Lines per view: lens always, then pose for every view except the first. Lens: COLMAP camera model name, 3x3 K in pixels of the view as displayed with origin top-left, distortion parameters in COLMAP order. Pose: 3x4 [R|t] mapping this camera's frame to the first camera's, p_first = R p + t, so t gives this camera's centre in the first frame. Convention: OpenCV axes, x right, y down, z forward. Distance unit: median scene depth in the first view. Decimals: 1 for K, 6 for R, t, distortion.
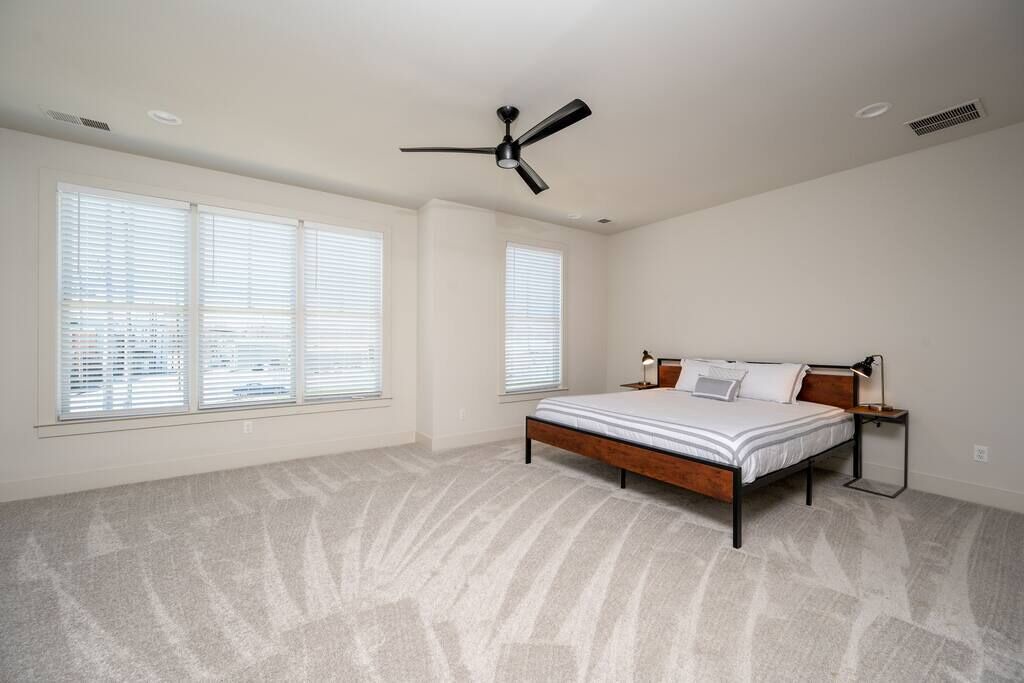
lens RADIAL K [[408.2, 0, 507.4], [0, 408.2, 343.1], [0, 0, 1]] dist [0.010273, 0.000012]
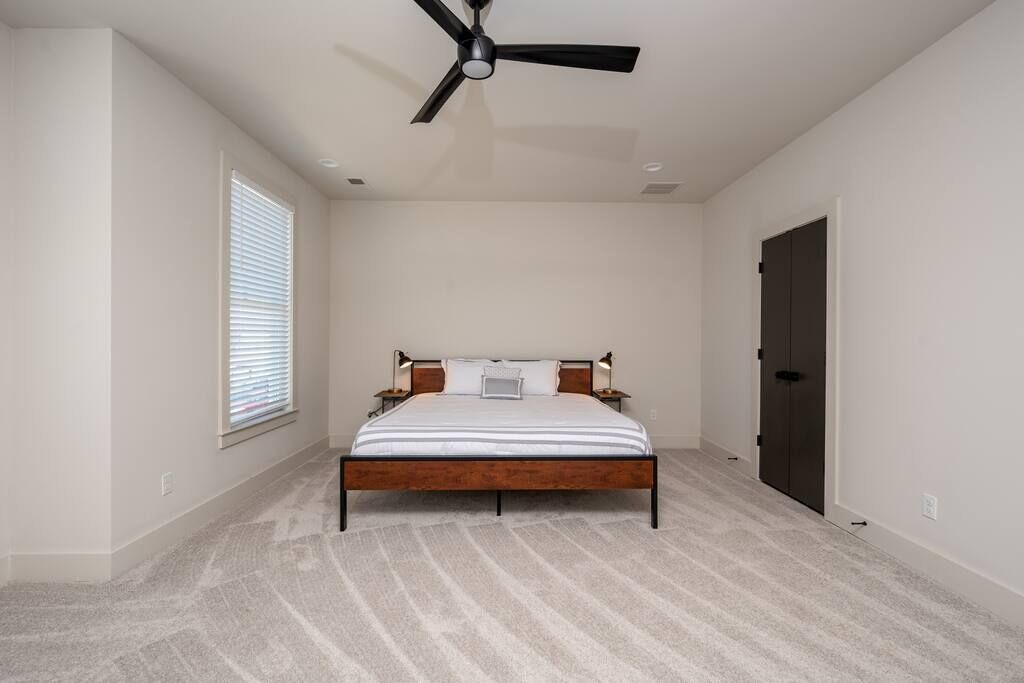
lens RADIAL K [[452.4, 0, 510.9], [0, 452.4, 344.5], [0, 0, 1]] dist [0.003810, -0.000579]
pose [[0.560439, -0.007220, 0.828164, -0.416345], [0.002934, 0.999973, 0.006732, -0.002016], [-0.828190, -0.001343, 0.560445, 0.405238]]
